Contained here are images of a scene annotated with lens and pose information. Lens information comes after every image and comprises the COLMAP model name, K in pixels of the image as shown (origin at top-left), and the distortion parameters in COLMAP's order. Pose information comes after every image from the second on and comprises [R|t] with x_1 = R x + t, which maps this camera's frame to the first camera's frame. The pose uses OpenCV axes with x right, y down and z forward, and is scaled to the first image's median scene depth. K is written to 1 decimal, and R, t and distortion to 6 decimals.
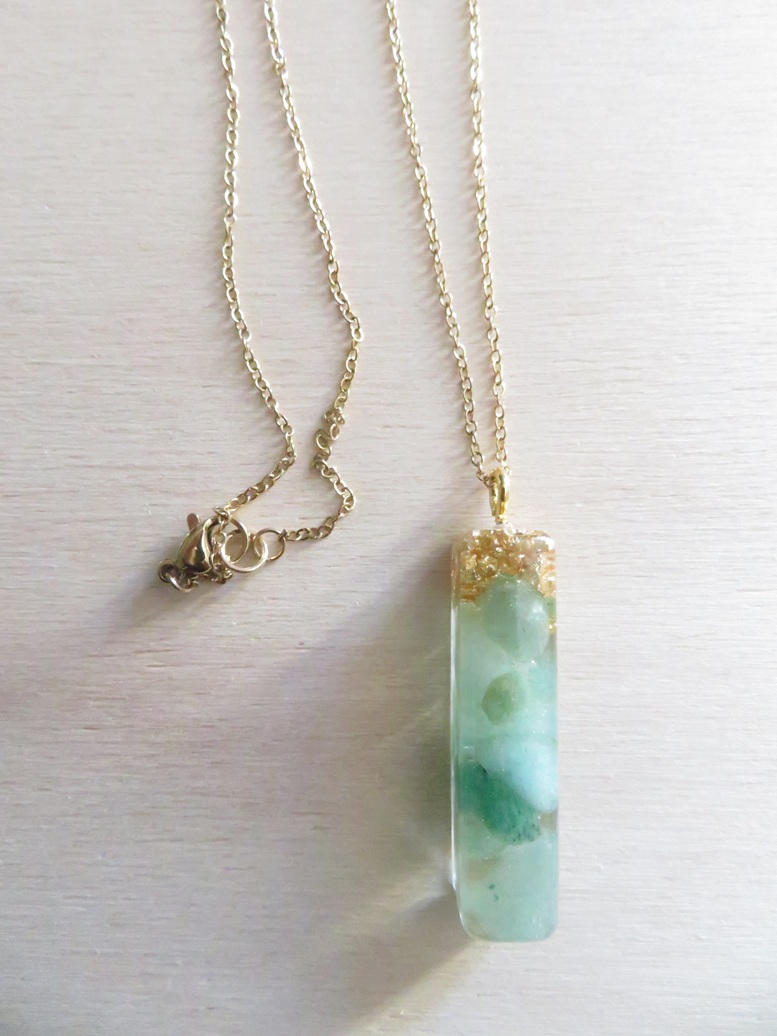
lens RADIAL K [[745.0, 0, 388.3], [0, 745.0, 513.3], [0, 0, 1]] dist [-0.007441, 0.008705]
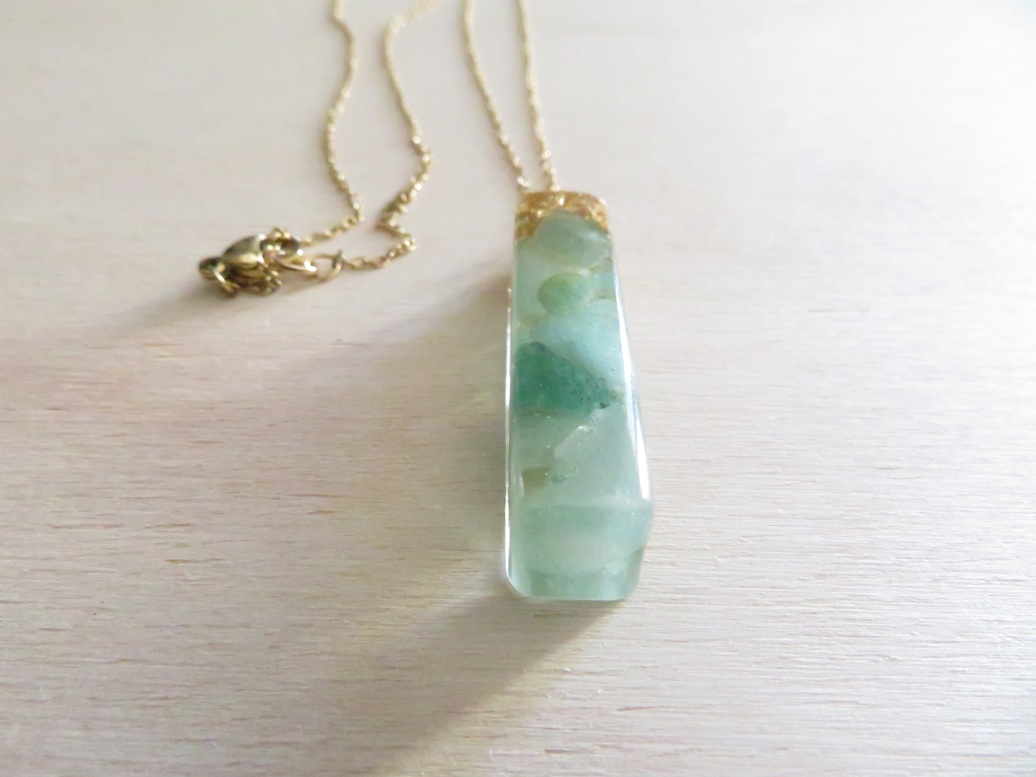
lens RADIAL K [[745.0, 0, 521.1], [0, 745.0, 385.8], [0, 0, 1]] dist [-0.007441, 0.008705]
pose [[0.999196, 0.025438, 0.031001, 0.073946], [0.002062, 0.739443, -0.673216, 0.813437], [-0.040049, 0.672738, 0.738796, 0.376173]]
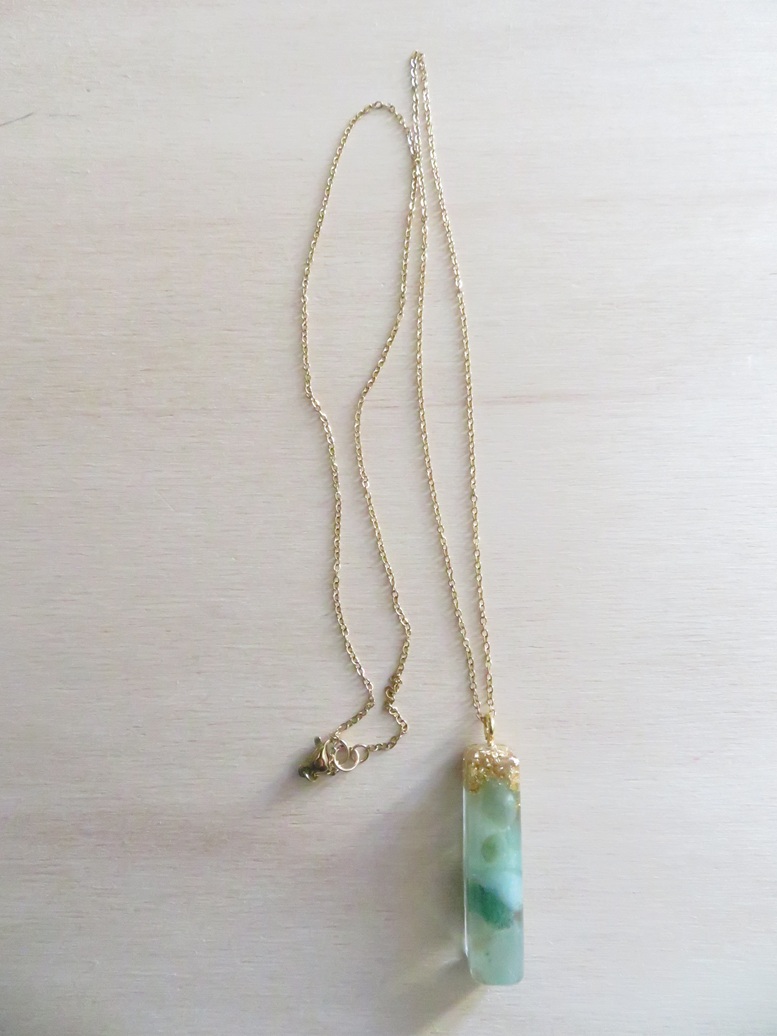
lens RADIAL K [[745.0, 0, 388.9], [0, 745.0, 518.4], [0, 0, 1]] dist [-0.007441, 0.008705]
pose [[0.999996, -0.002901, -0.000196, -0.089118], [0.002877, 0.997093, -0.076135, -0.379869], [0.000417, 0.076134, 0.997098, -0.804953]]
